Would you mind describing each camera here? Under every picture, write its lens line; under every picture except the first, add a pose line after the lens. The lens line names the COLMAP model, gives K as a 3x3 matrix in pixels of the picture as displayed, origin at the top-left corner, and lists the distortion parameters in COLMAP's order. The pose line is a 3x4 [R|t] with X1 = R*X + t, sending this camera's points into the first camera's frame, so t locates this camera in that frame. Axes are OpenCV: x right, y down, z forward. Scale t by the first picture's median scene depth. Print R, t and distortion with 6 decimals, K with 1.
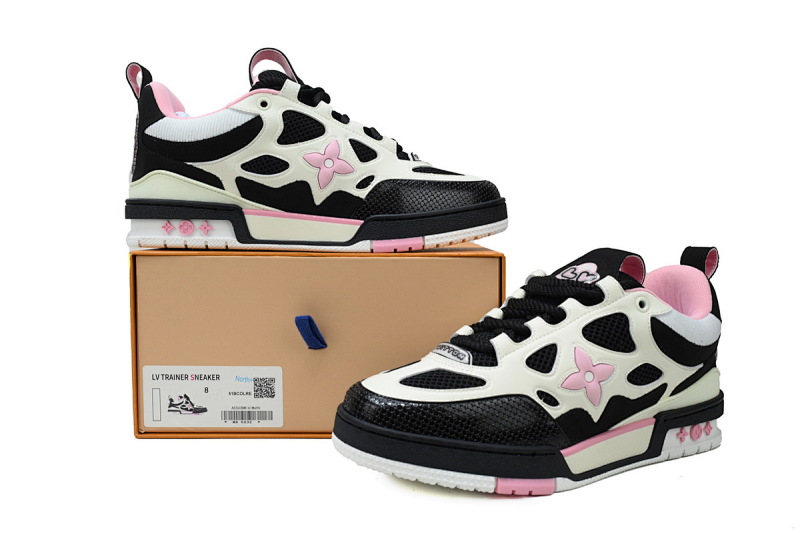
lens RADIAL K [[790.0, 0, 400.0], [0, 790.0, 266.5], [0, 0, 1]] dist [-0.012009, -0.002628]
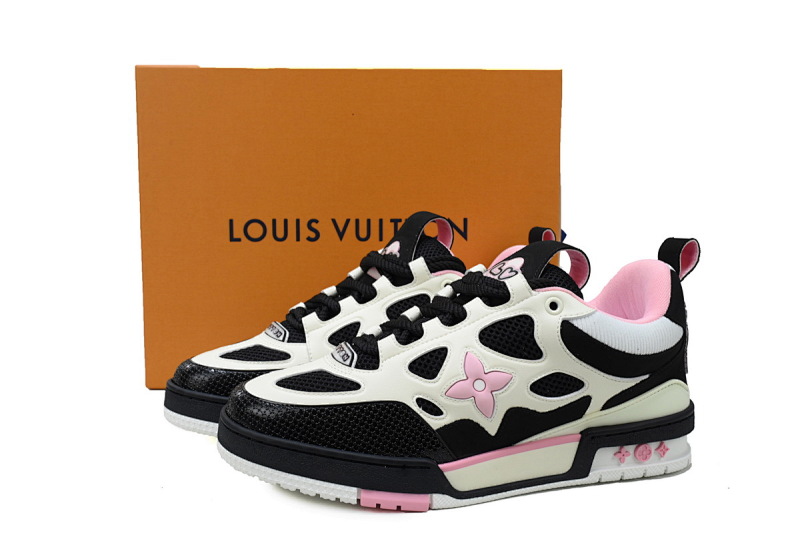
lens RADIAL K [[790.0, 0, 400.0], [0, 790.0, 266.5], [0, 0, 1]] dist [-0.012009, -0.002628]
pose [[0.963359, 0.003553, -0.268192, 0.390282], [0.001517, 0.999824, 0.018696, -0.013084], [0.268211, -0.018418, 0.963184, 0.106090]]
